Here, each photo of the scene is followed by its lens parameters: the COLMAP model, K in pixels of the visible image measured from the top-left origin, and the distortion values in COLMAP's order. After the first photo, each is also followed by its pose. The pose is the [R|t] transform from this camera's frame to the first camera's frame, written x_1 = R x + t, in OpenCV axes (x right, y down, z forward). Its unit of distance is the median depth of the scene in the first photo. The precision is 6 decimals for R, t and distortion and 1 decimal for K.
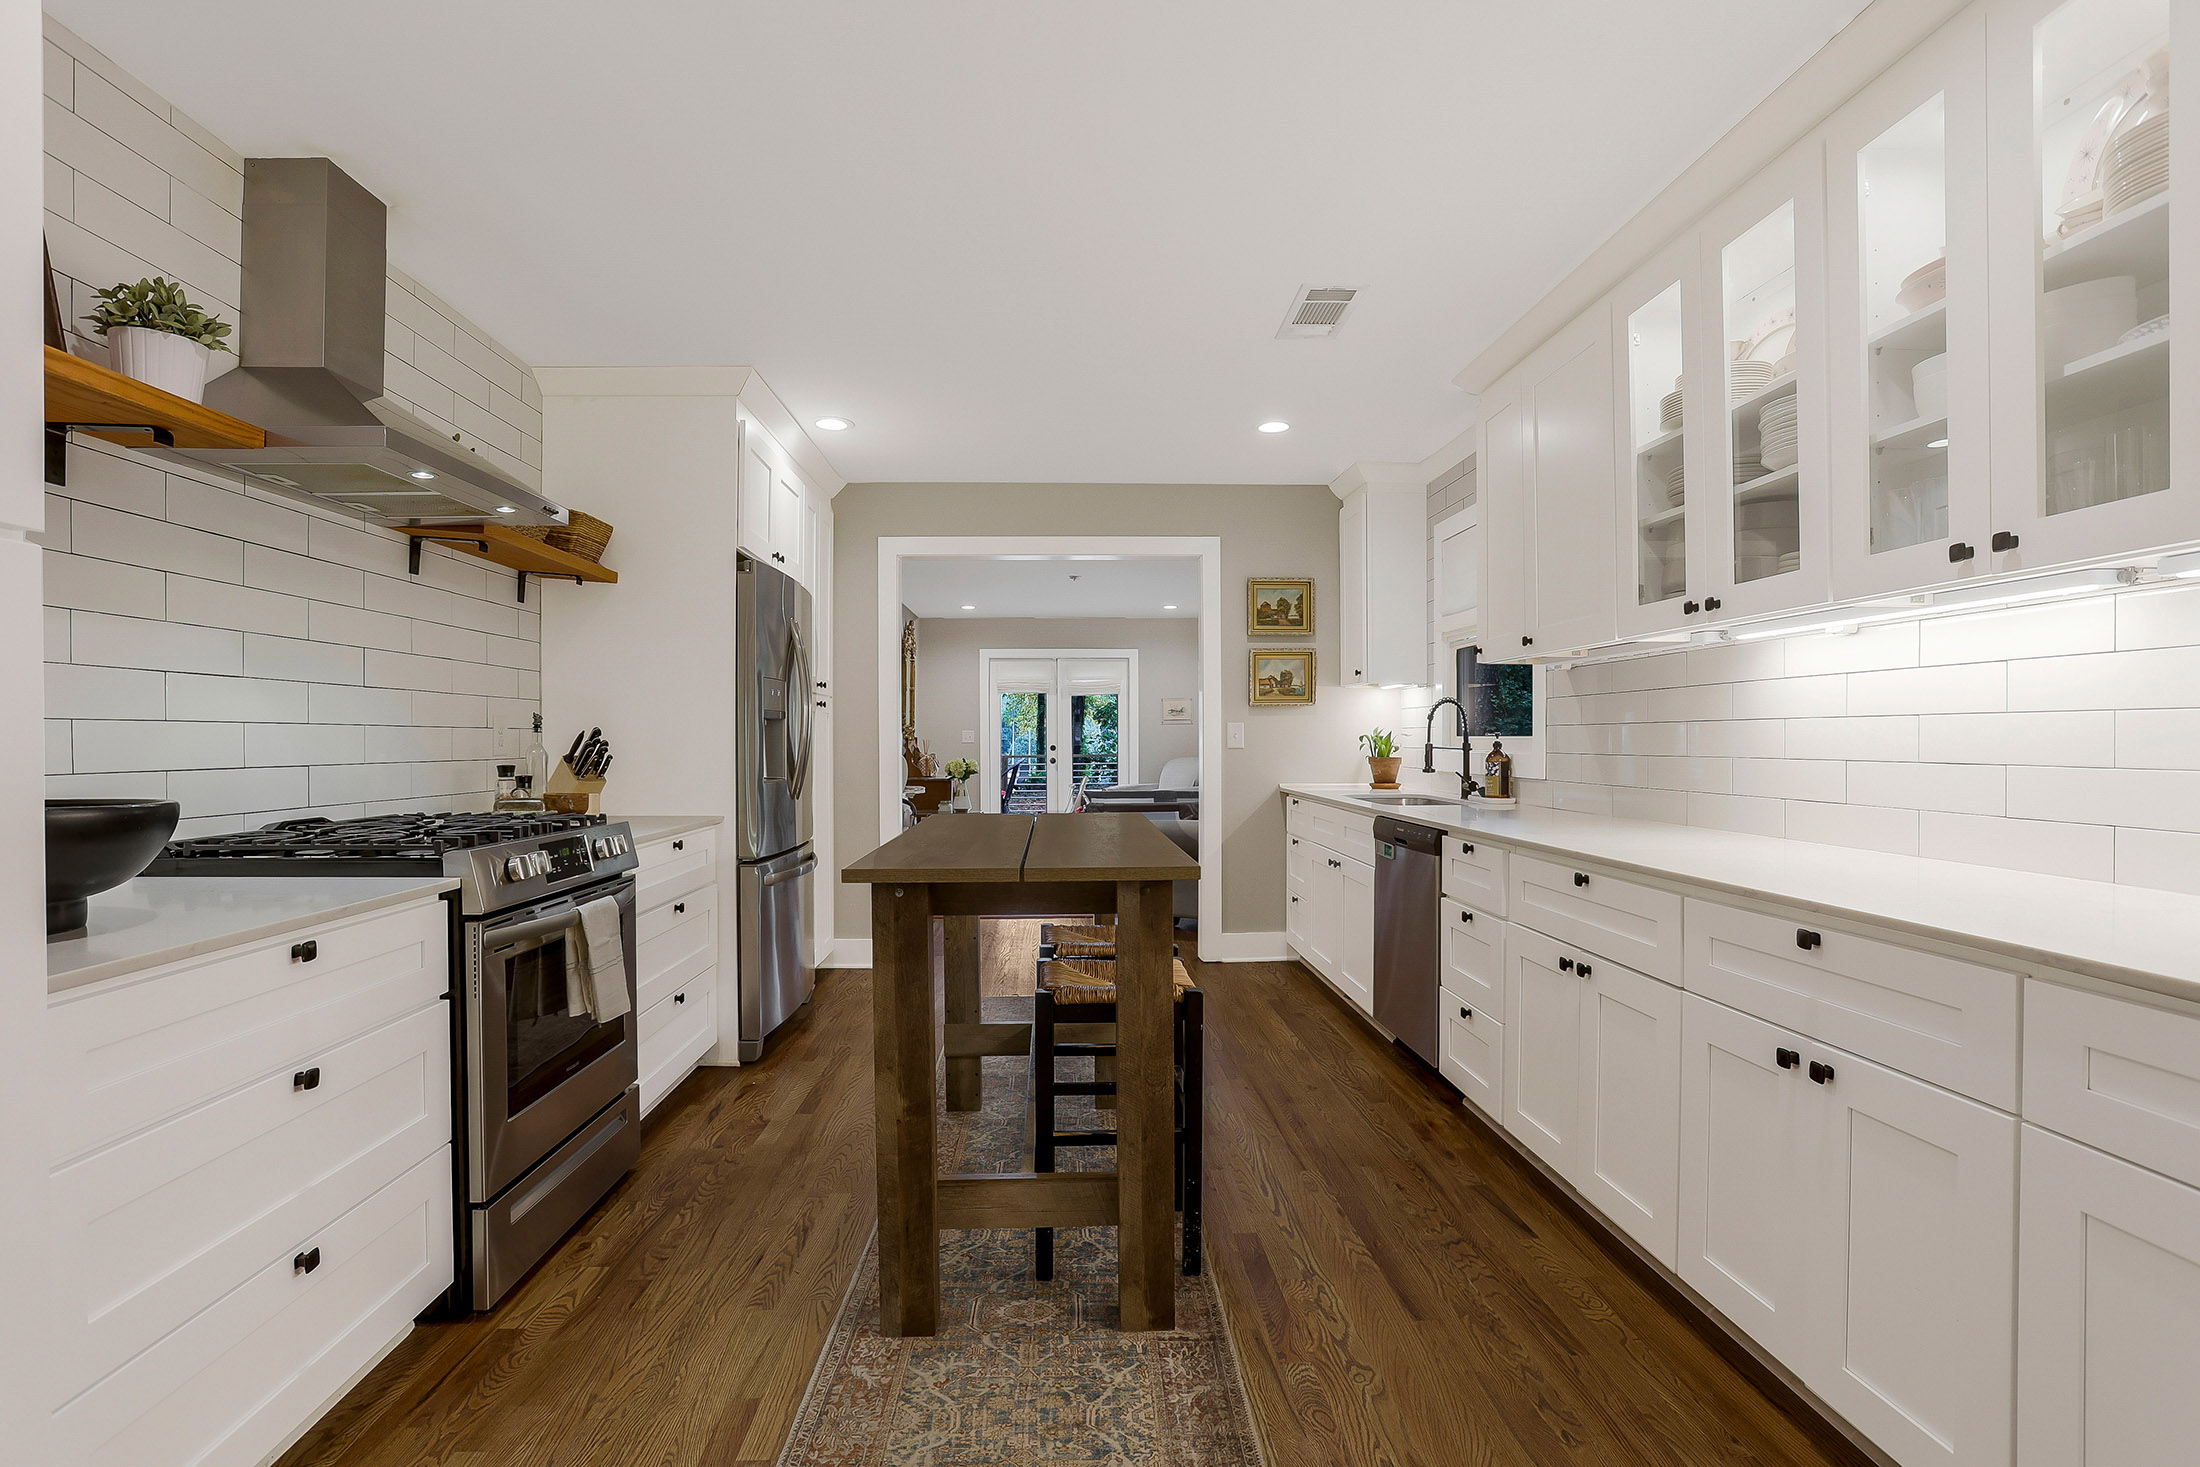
lens RADIAL K [[1032.1, 0, 1094.3], [0, 1032.1, 733.6], [0, 0, 1]] dist [-0.072862, 0.032271]
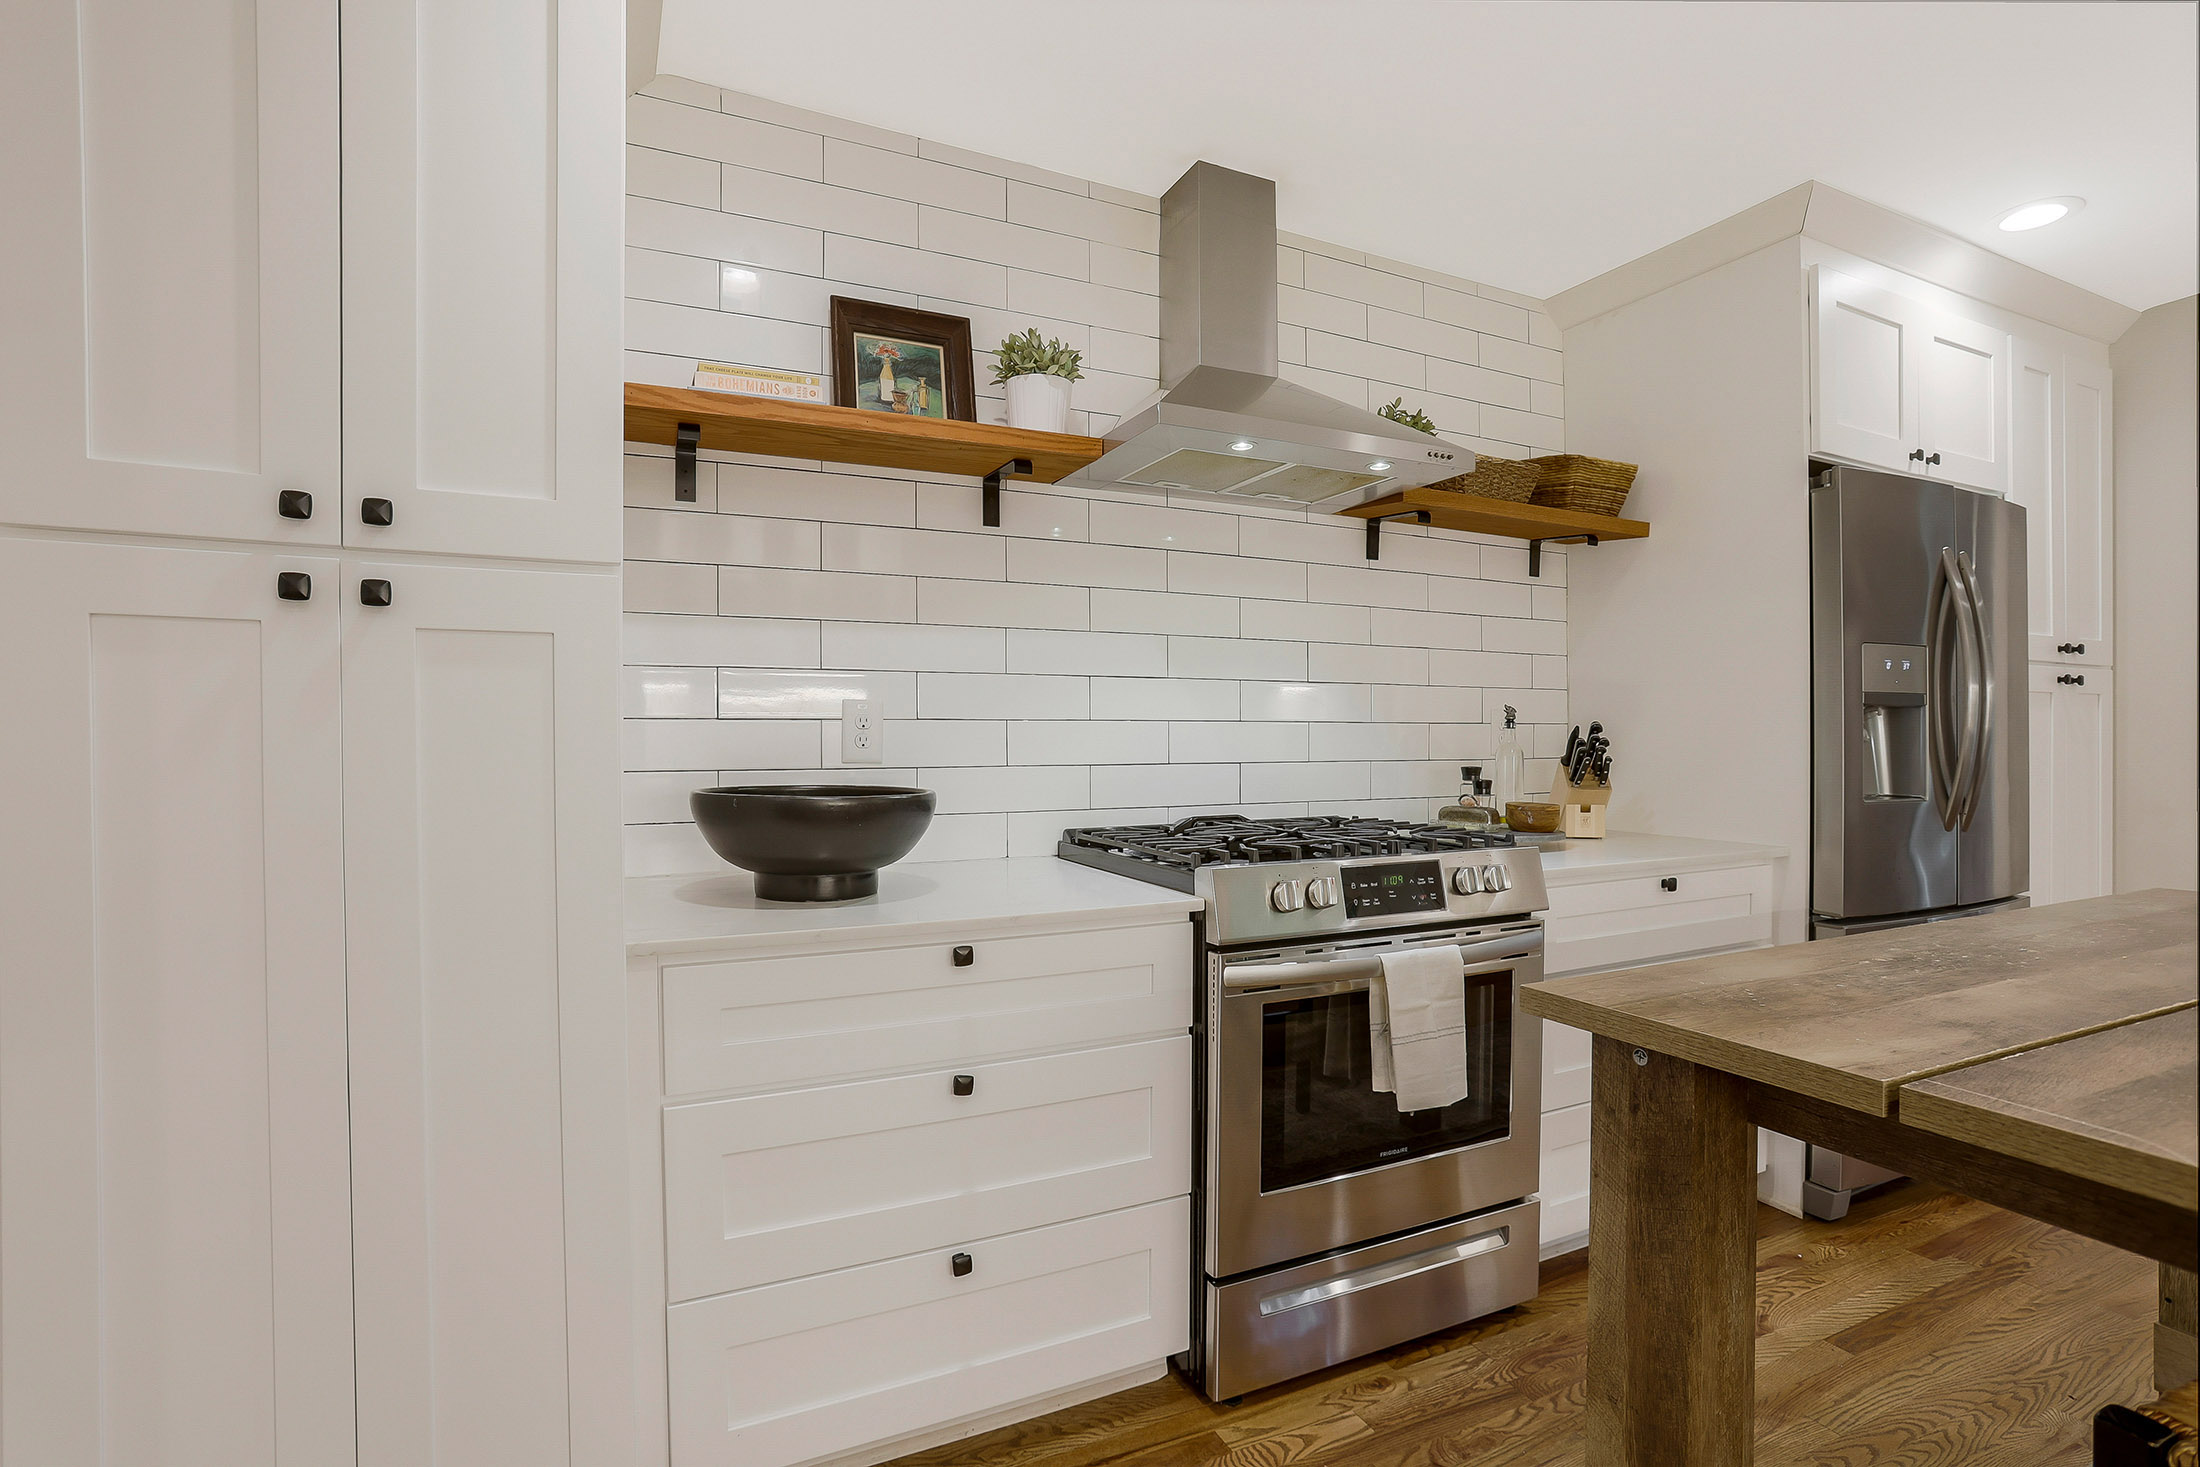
lens RADIAL K [[1032.1, 0, 1094.3], [0, 1032.1, 733.6], [0, 0, 1]] dist [-0.072862, 0.032271]
pose [[0.386862, 0.001336, -0.922137, 0.103024], [0.003615, 0.999989, 0.002965, -0.000776], [0.922131, -0.004481, 0.386853, 0.395315]]
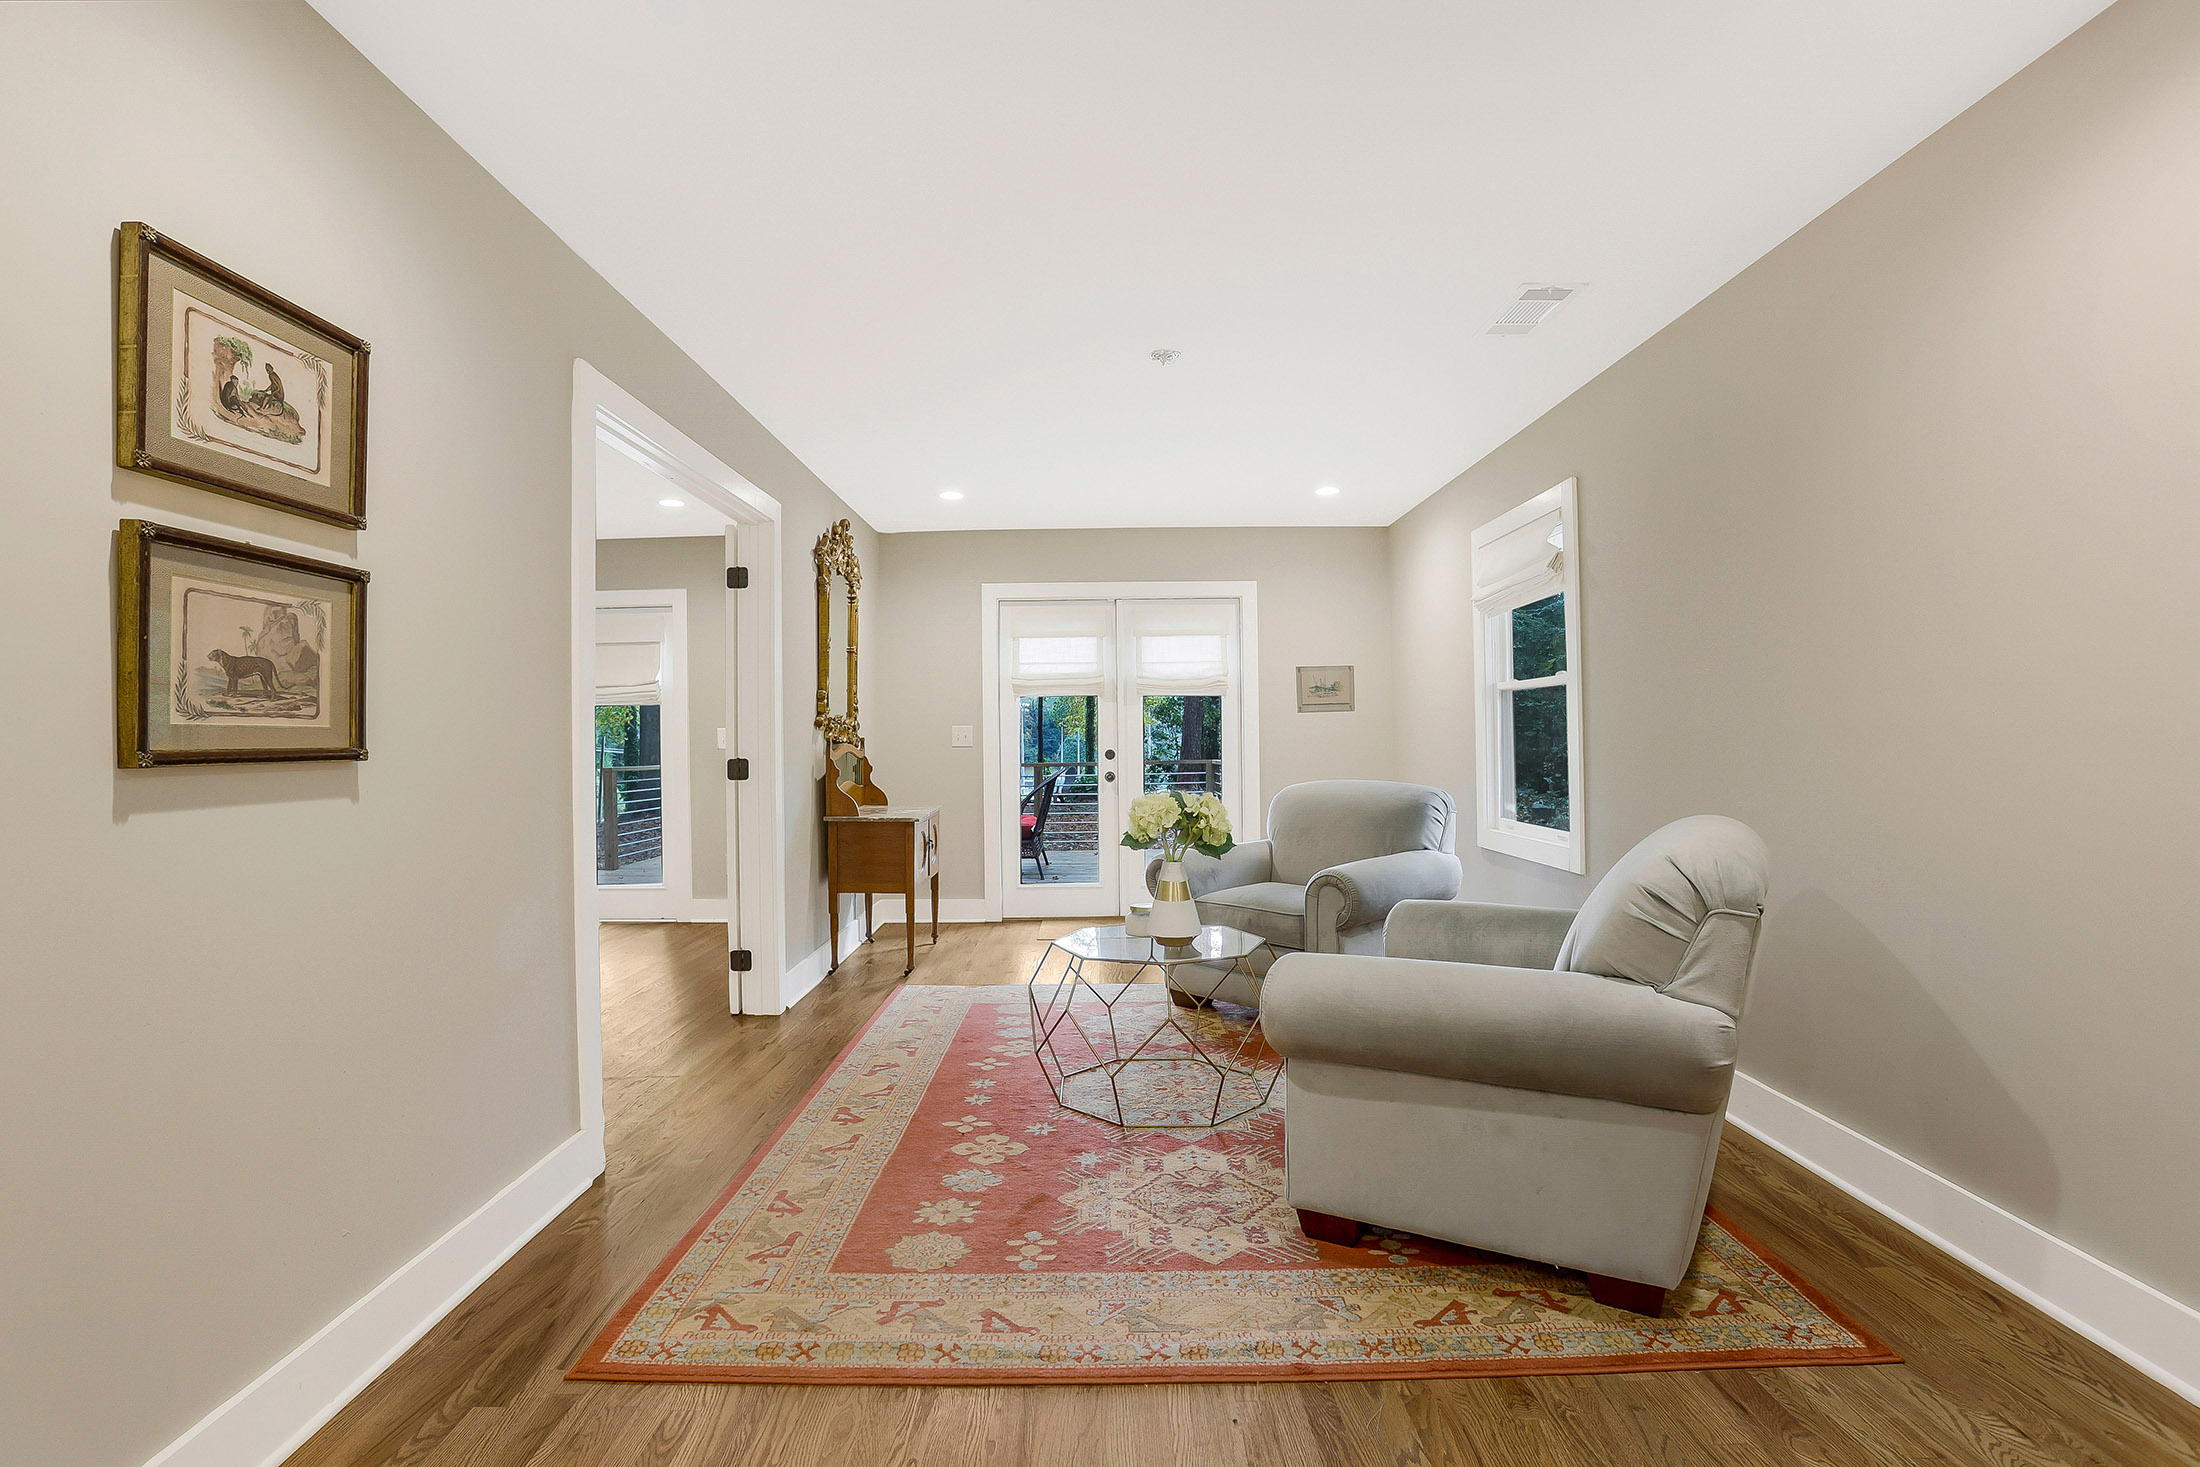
lens RADIAL K [[1032.1, 0, 1094.3], [0, 1032.1, 733.6], [0, 0, 1]] dist [-0.072862, 0.032271]
pose [[0.998803, -0.008980, -0.048076, -0.084398], [0.008952, 0.999960, -0.000787, 0.010036], [0.048081, 0.000355, 0.998843, 1.698713]]
